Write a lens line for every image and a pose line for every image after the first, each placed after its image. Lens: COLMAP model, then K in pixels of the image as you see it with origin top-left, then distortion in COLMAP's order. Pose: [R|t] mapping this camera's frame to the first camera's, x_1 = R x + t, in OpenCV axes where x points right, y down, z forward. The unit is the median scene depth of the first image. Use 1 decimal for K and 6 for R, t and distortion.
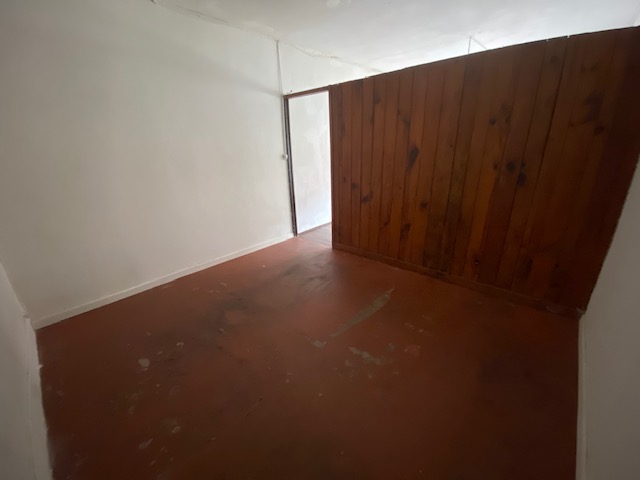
lens RADIAL K [[263.7, 0, 318.8], [0, 263.7, 239.2], [0, 0, 1]] dist [0.003597, -0.000881]
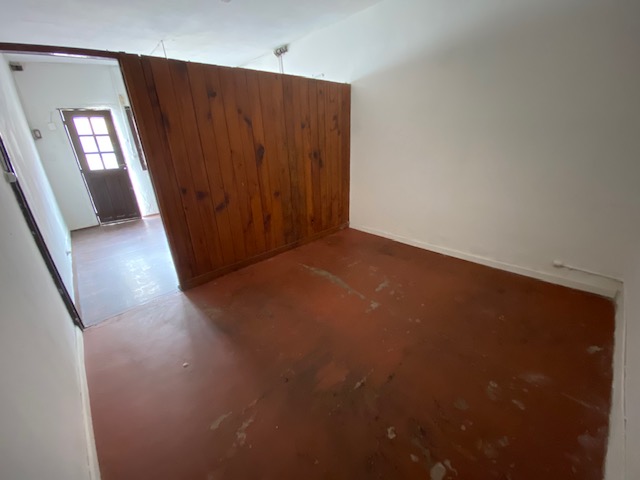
lens RADIAL K [[263.7, 0, 318.6], [0, 263.7, 239.5], [0, 0, 1]] dist [0.003597, -0.000881]
pose [[0.065931, -0.329205, 0.941954, -0.781991], [0.377580, 0.882043, 0.281839, -0.215882], [-0.923627, 0.337081, 0.182455, 0.696212]]
